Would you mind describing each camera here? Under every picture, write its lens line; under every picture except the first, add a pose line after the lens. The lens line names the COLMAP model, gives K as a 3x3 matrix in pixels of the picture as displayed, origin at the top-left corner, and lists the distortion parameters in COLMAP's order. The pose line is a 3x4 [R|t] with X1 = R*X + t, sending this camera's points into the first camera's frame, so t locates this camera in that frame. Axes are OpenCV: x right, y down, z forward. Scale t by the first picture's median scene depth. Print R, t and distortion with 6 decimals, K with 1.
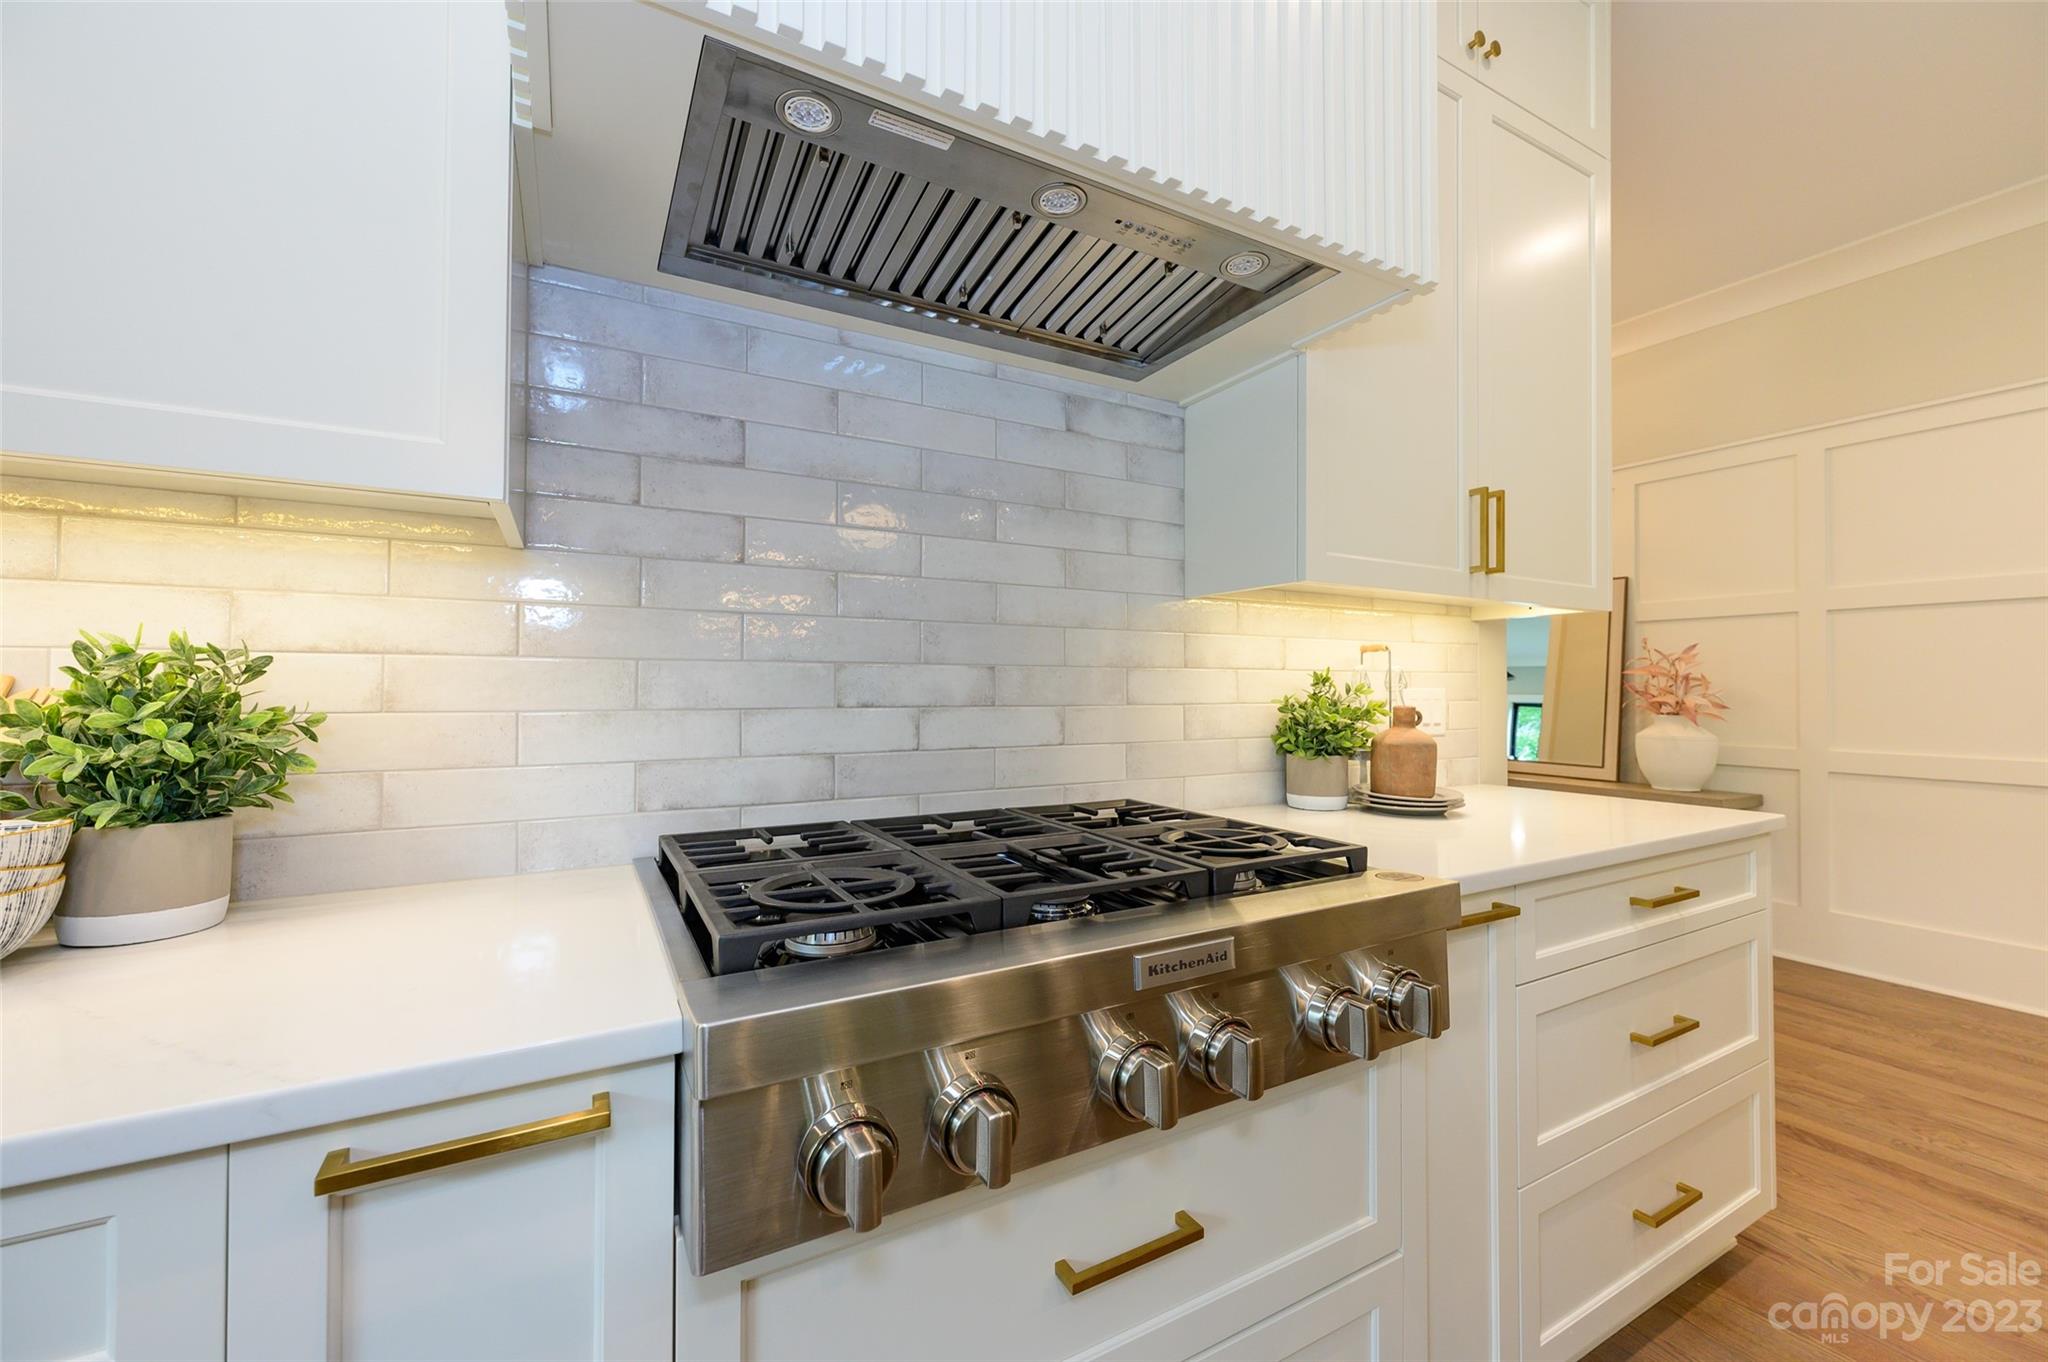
lens RADIAL K [[819.7, 0, 1024.0], [0, 819.7, 681.0], [0, 0, 1]] dist [-0.000363, -0.000031]
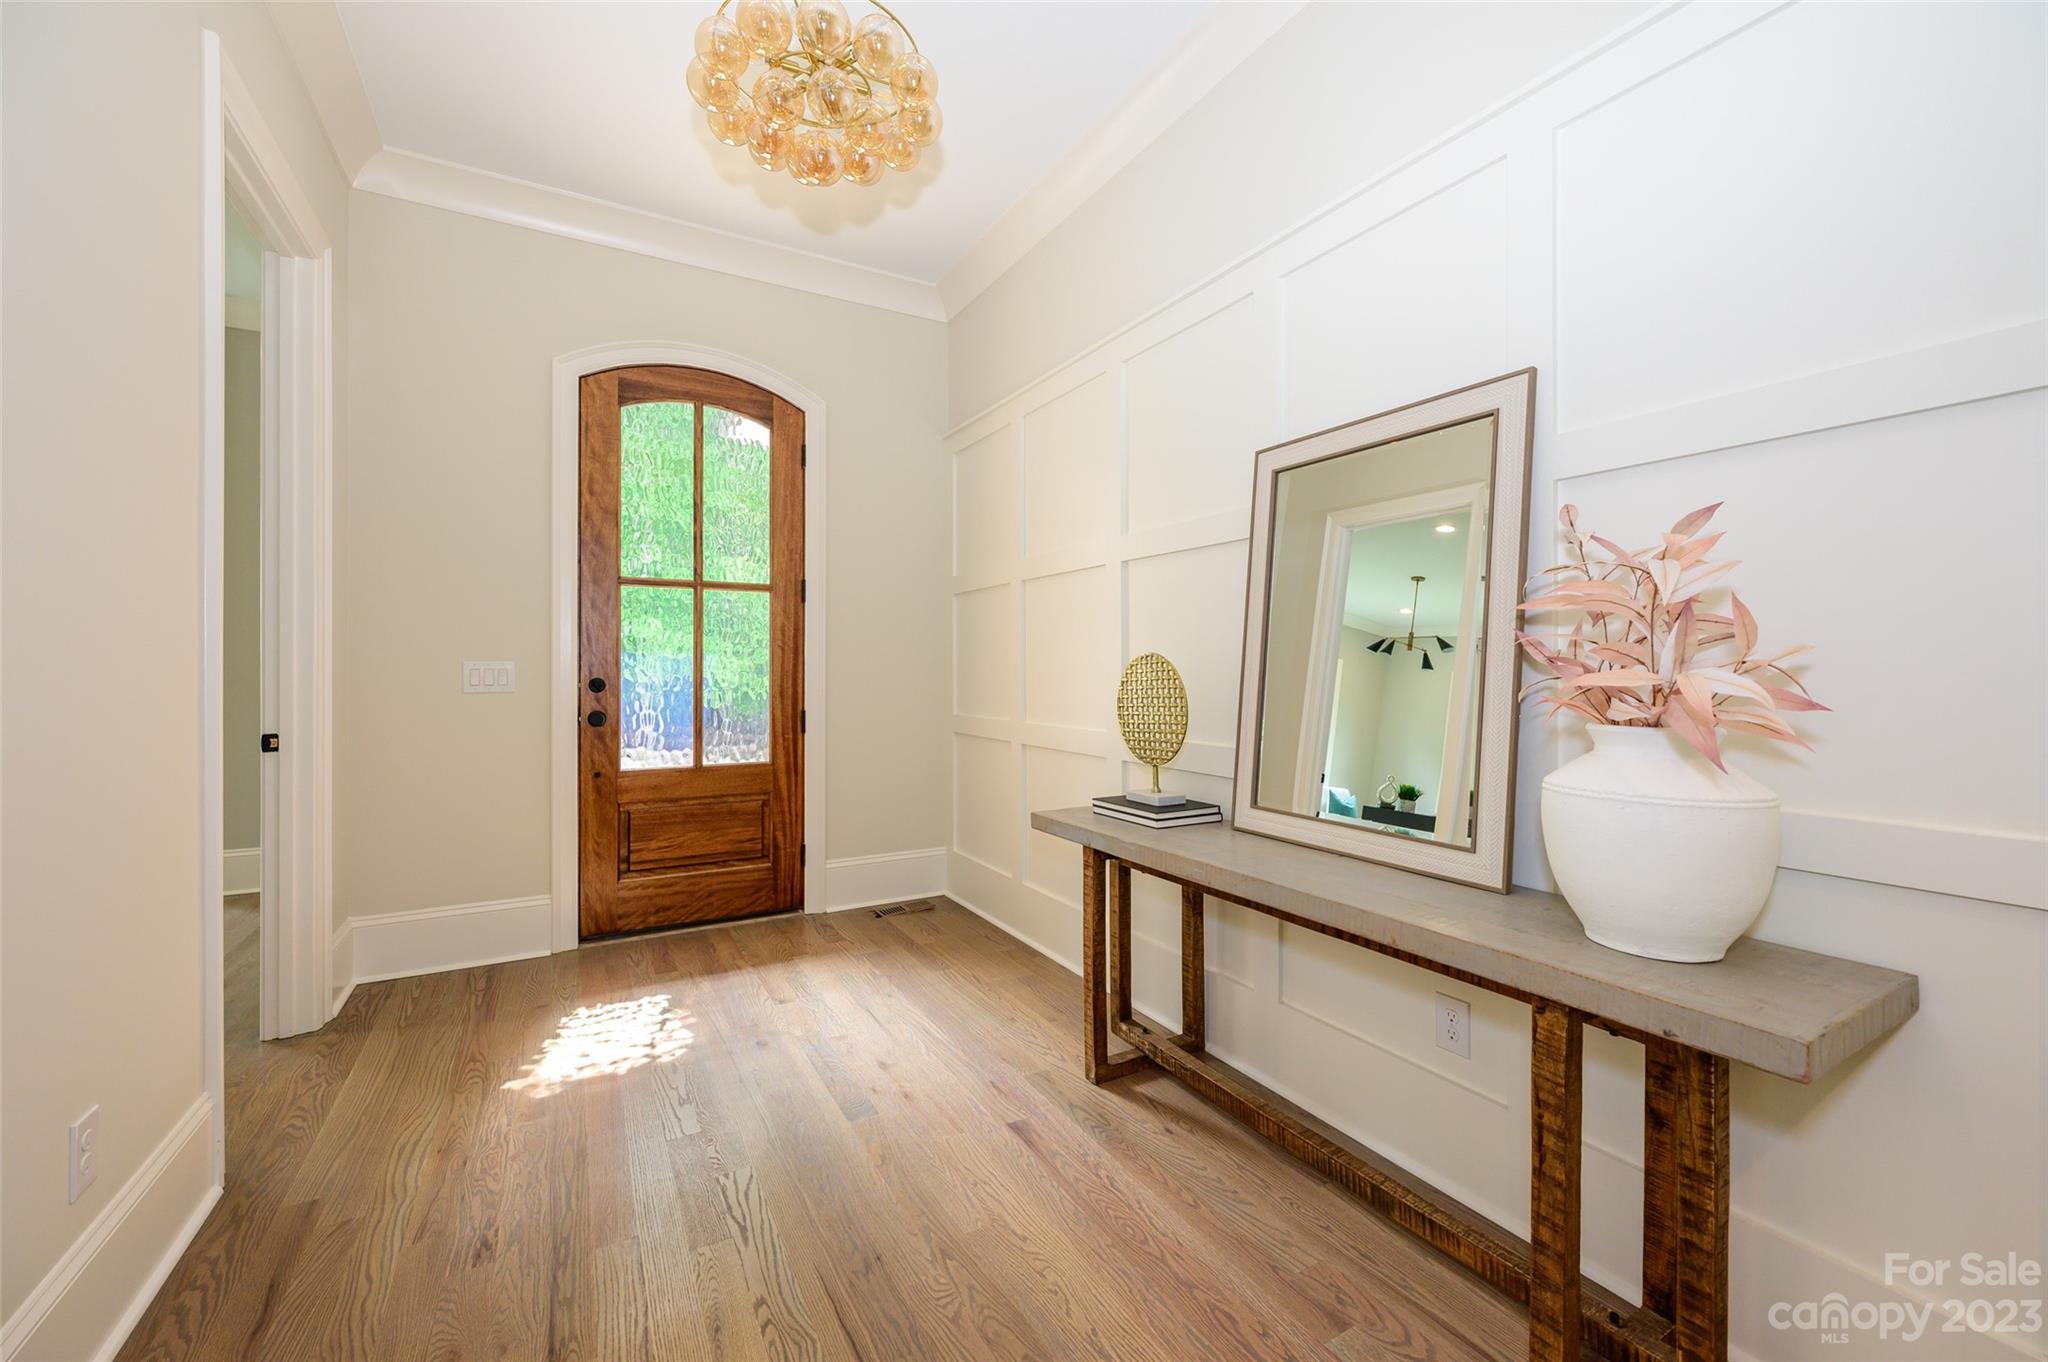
lens RADIAL K [[819.7, 0, 1024.0], [0, 819.7, 681.0], [0, 0, 1]] dist [-0.000363, -0.000031]
pose [[0.999970, -0.007256, 0.002642, 1.143542], [0.007211, 0.999834, 0.016746, 0.032475], [-0.002763, -0.016726, 0.999856, 1.416423]]
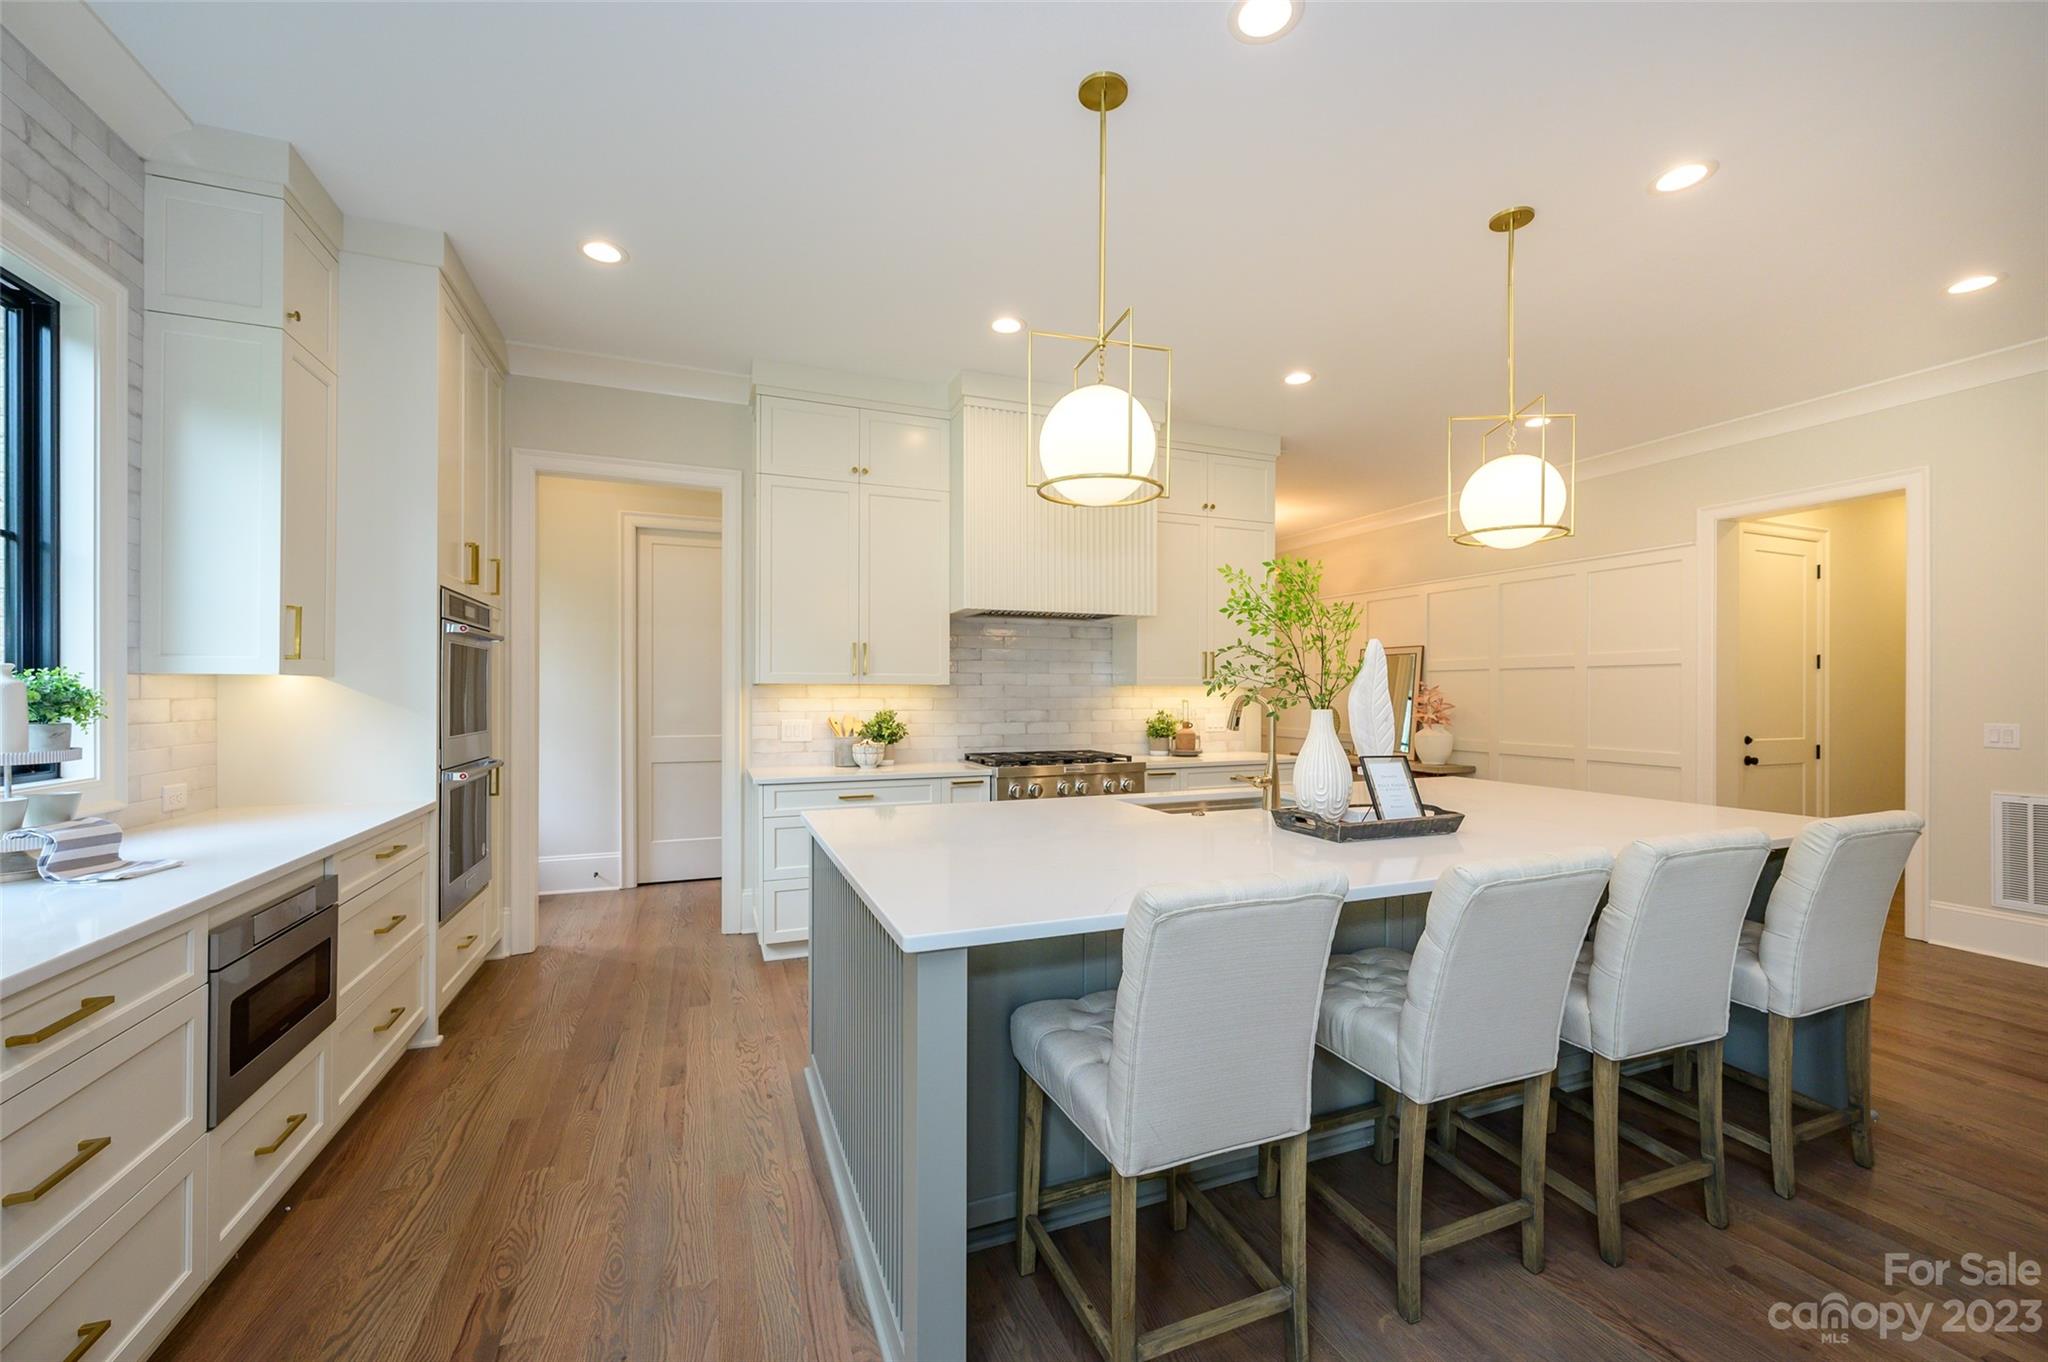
lens RADIAL K [[809.8, 0, 1017.7], [0, 809.8, 693.1], [0, 0, 1]] dist [0.000400, 0.000022]
pose [[0.990209, -0.003442, -0.139548, 0.263076], [0.004504, 0.999963, 0.007291, -0.096854], [0.139518, -0.007848, 0.990188, -2.017616]]
